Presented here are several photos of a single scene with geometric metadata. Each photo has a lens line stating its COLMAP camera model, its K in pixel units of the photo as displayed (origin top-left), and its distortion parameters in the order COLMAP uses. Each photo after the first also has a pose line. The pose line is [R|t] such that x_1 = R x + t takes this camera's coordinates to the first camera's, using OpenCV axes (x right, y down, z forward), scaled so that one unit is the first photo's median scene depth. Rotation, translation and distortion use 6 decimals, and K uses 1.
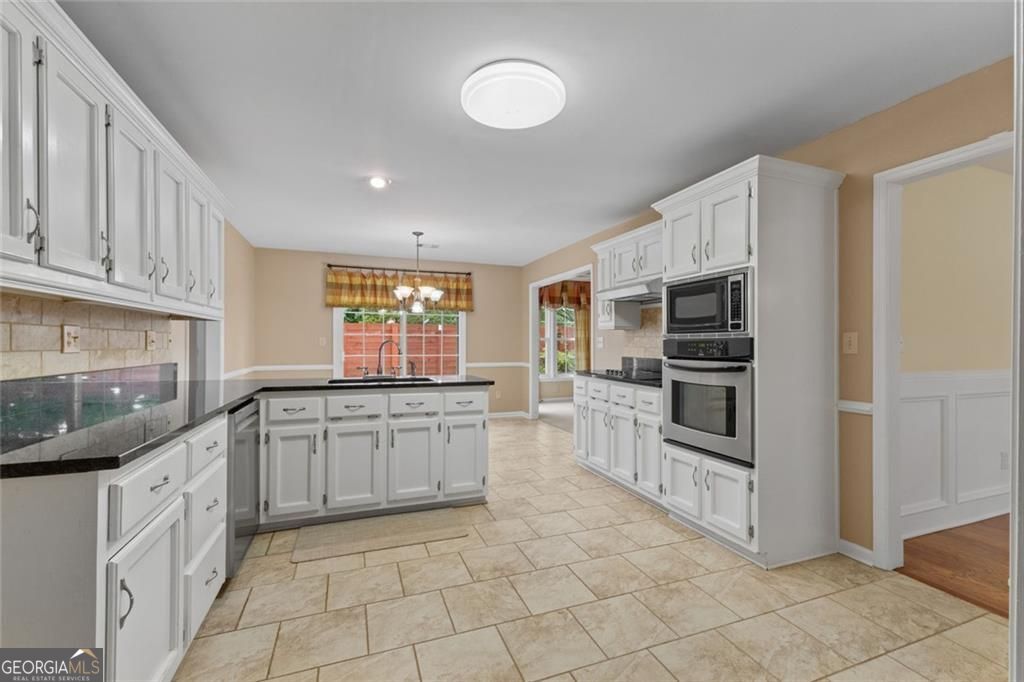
lens RADIAL K [[433.2, 0, 513.3], [0, 433.2, 347.6], [0, 0, 1]] dist [0.001664, 0.000384]
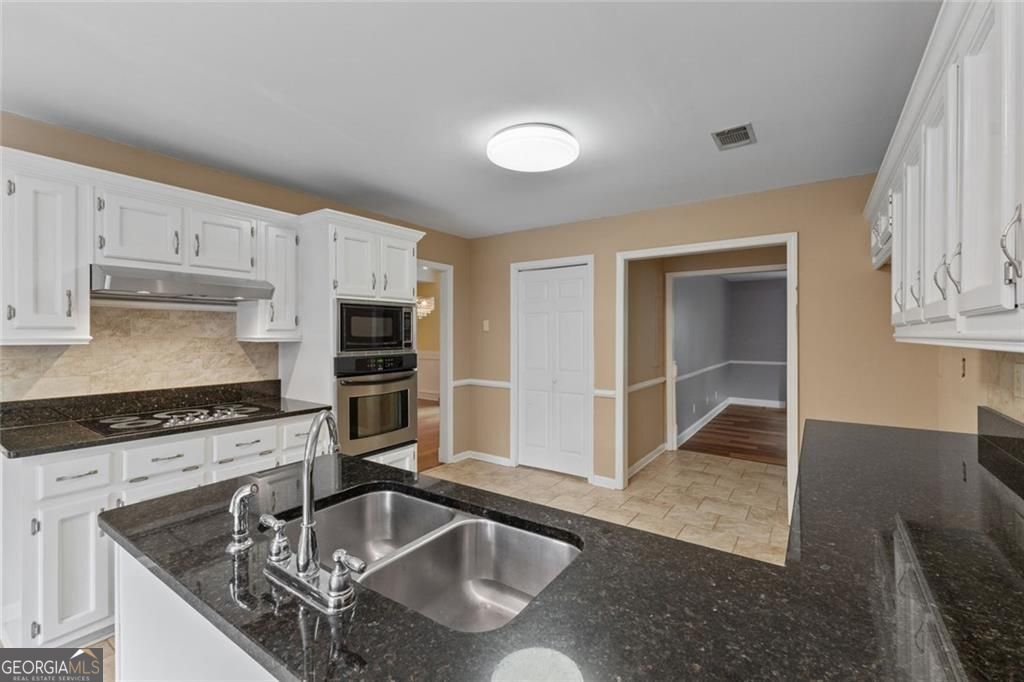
lens RADIAL K [[436.3, 0, 511.9], [0, 436.3, 332.8], [0, 0, 1]] dist [0.014118, 0.000415]
pose [[-0.556486, 0.001378, 0.830856, -0.656635], [0.010243, 0.999934, 0.005202, -0.073852], [-0.830794, 0.011405, -0.556463, 1.203110]]
